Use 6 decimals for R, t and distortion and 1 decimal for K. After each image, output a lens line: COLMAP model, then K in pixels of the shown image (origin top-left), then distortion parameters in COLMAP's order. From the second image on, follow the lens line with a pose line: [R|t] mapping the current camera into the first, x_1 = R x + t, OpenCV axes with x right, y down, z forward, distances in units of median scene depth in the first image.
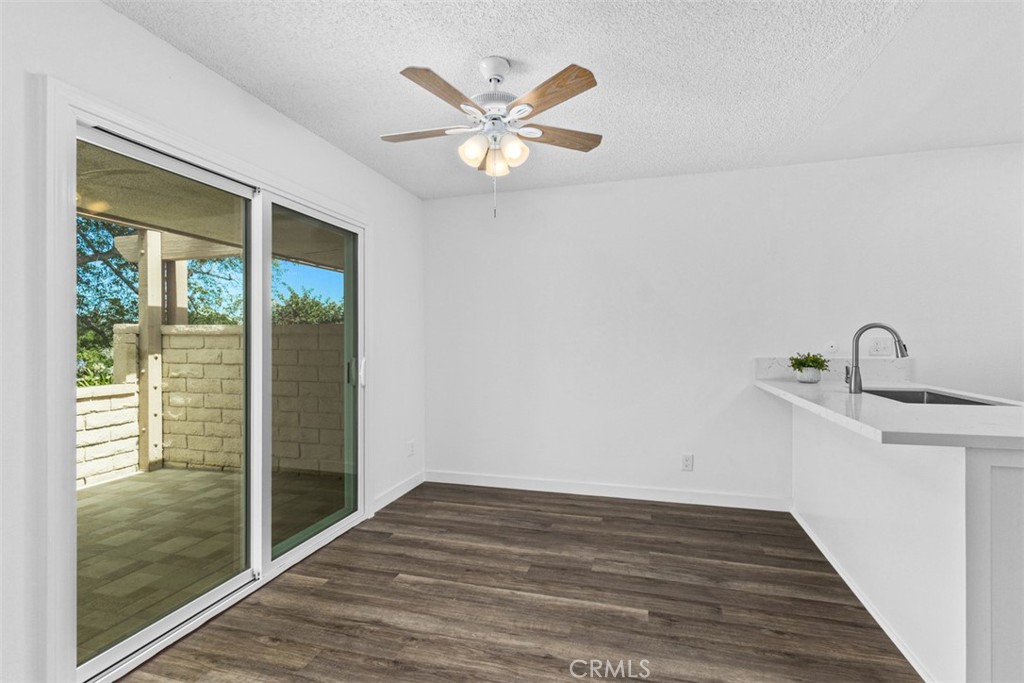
lens RADIAL K [[471.2, 0, 513.3], [0, 471.2, 341.6], [0, 0, 1]] dist [0.002302, 0.000775]
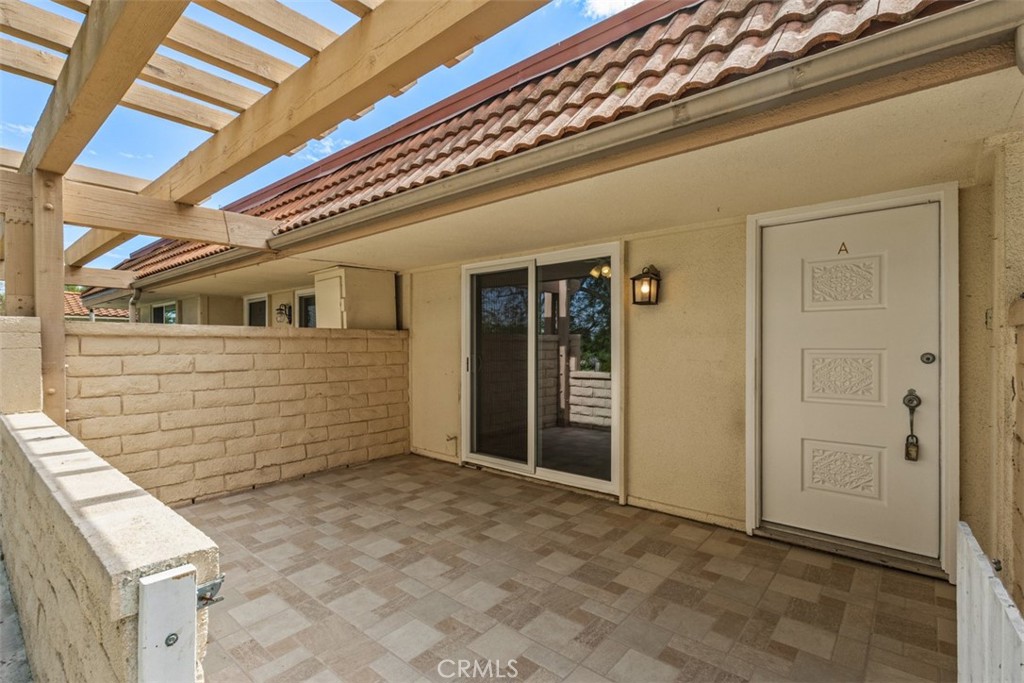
lens RADIAL K [[476.9, 0, 514.3], [0, 476.9, 346.5], [0, 0, 1]] dist [0.002436, 0.000715]
pose [[0.414775, -0.003191, 0.909918, -1.549192], [0.004093, 0.999990, 0.001641, 0.004911], [-0.909915, 0.003043, 0.414784, 0.206973]]
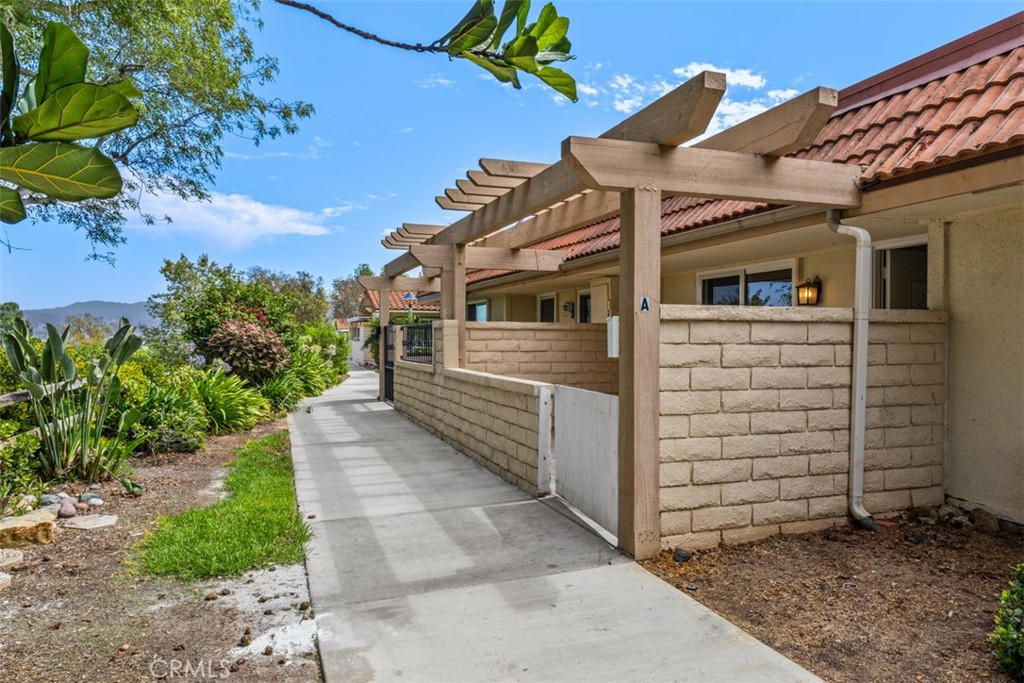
lens RADIAL K [[680.6, 0, 512.0], [0, 680.6, 341.5], [0, 0, 1]] dist [-0.000563, -0.000204]
pose [[0.817162, 0.002025, 0.576404, -2.370873], [-0.002858, 0.999996, 0.000540, 0.025541], [-0.576401, -0.002088, 0.817165, -0.762616]]
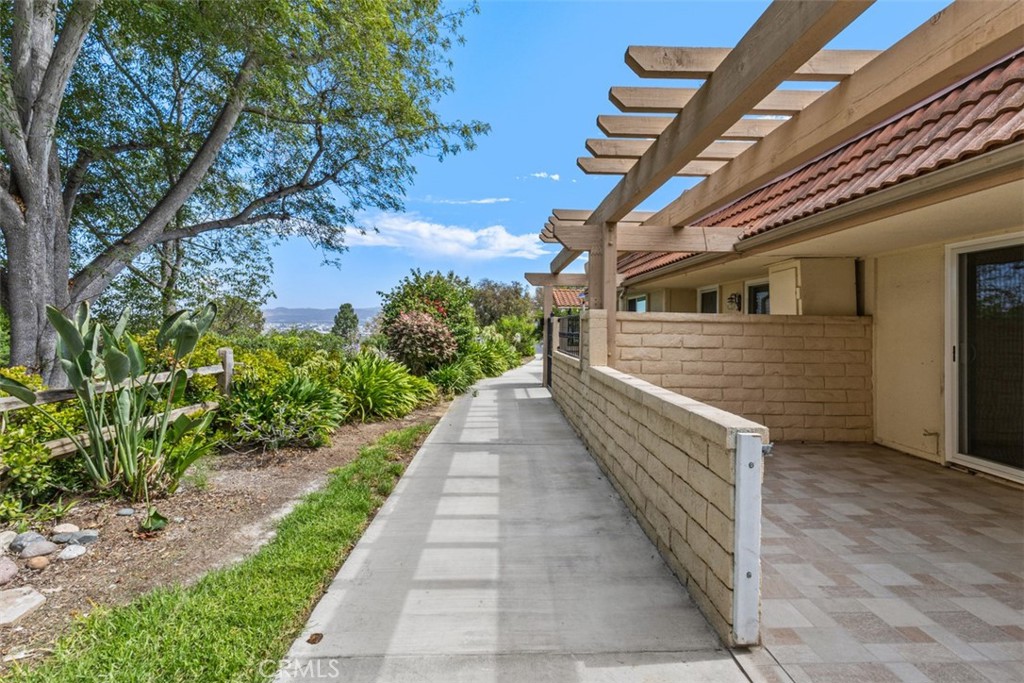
lens RADIAL K [[481.4, 0, 509.1], [0, 481.4, 316.8], [0, 0, 1]] dist [0.008095, -0.000614]
pose [[0.956694, 0.024112, 0.290095, -1.831584], [-0.017581, 0.999530, -0.025098, 0.014110], [-0.290564, 0.018911, 0.956669, 0.027340]]
